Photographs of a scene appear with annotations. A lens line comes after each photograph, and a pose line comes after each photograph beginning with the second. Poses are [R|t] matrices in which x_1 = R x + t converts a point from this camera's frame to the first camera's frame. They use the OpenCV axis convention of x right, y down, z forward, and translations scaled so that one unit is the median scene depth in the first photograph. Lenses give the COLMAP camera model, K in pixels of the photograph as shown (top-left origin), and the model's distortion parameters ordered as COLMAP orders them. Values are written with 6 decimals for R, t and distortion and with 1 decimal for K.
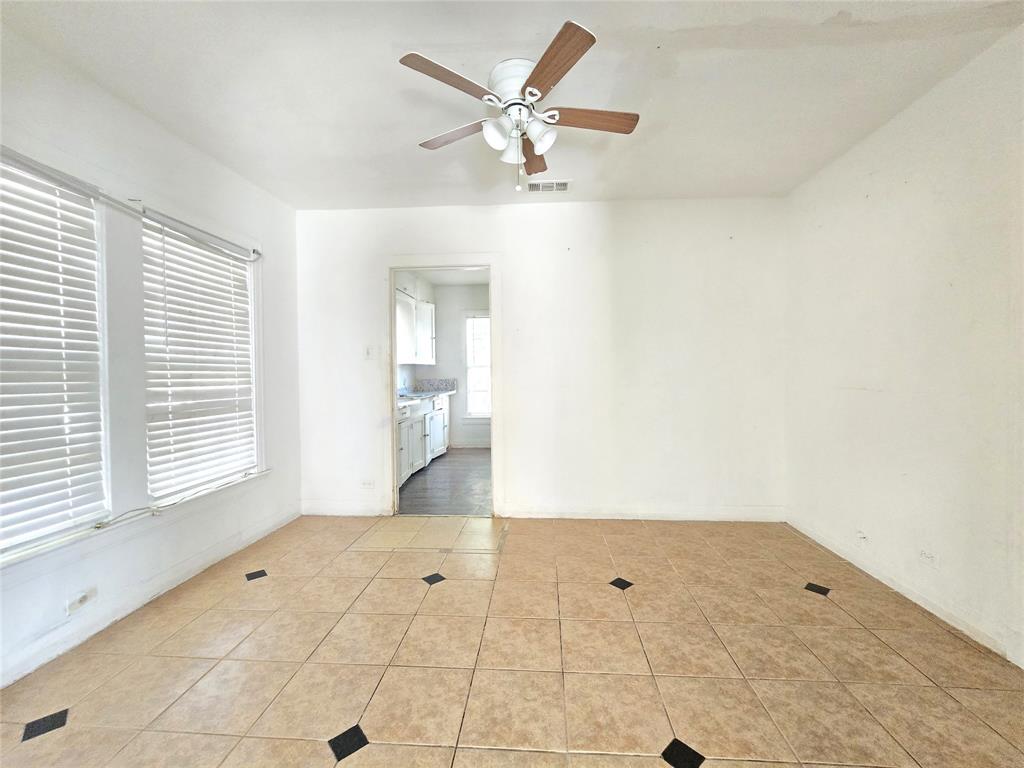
lens RADIAL K [[420.2, 0, 514.2], [0, 420.2, 382.1], [0, 0, 1]] dist [0.002980, 0.000079]
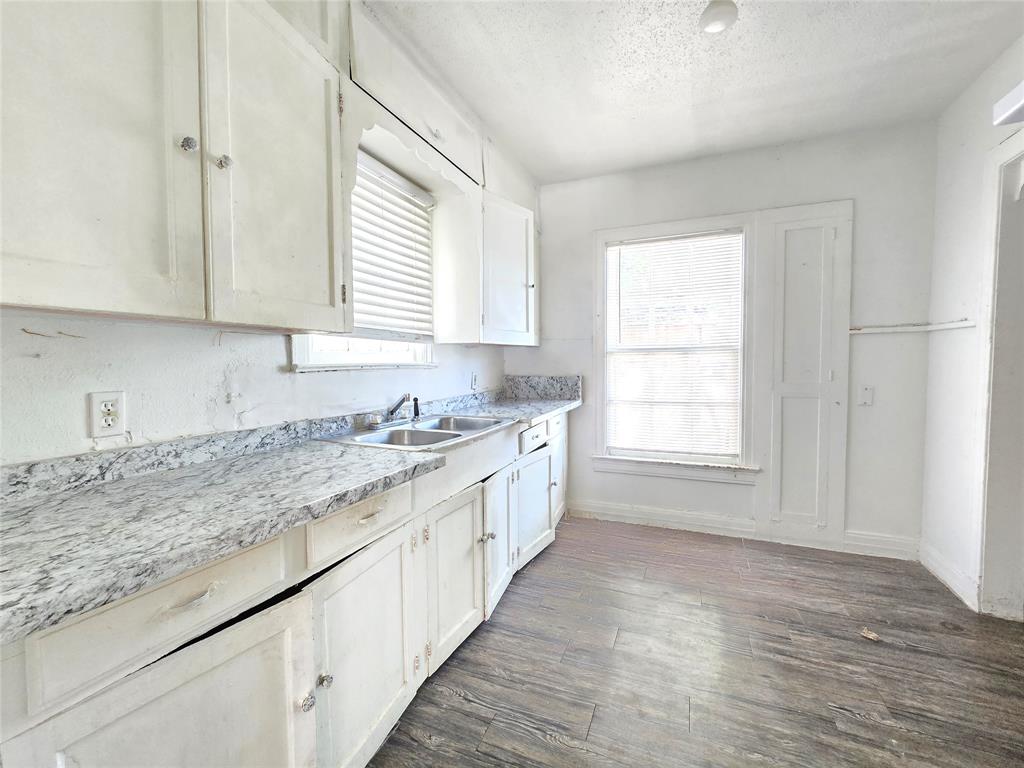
lens RADIAL K [[420.2, 0, 515.4], [0, 420.2, 379.4], [0, 0, 1]] dist [0.002980, 0.000079]
pose [[0.944840, 0.009525, -0.327393, -0.057389], [-0.000578, 0.999624, 0.027414, -0.016608], [0.327531, -0.025713, 0.944491, 0.557883]]
